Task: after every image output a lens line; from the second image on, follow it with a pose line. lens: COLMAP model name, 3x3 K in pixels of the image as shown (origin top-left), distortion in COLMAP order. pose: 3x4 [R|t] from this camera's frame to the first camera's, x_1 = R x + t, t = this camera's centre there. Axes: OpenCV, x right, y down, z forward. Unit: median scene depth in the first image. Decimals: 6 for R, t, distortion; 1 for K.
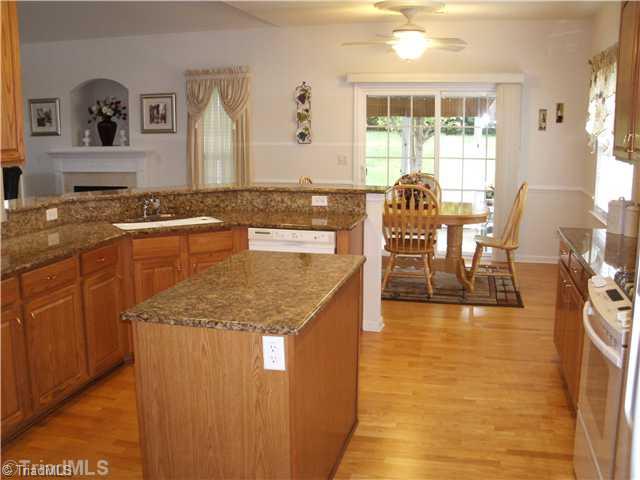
lens RADIAL K [[647.5, 0, 320.0], [0, 647.5, 240.0], [0, 0, 1]] dist [-0.233548, 0.157918]
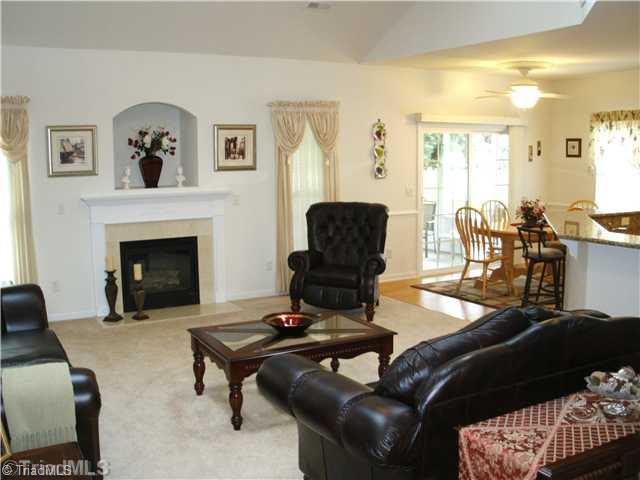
lens RADIAL K [[647.5, 0, 320.0], [0, 647.5, 240.0], [0, 0, 1]] dist [-0.233548, 0.157918]
pose [[0.724544, -0.097267, 0.682331, -0.781597], [0.133281, 0.991078, -0.000247, -0.059392], [-0.676219, 0.091121, 0.731043, 0.293412]]
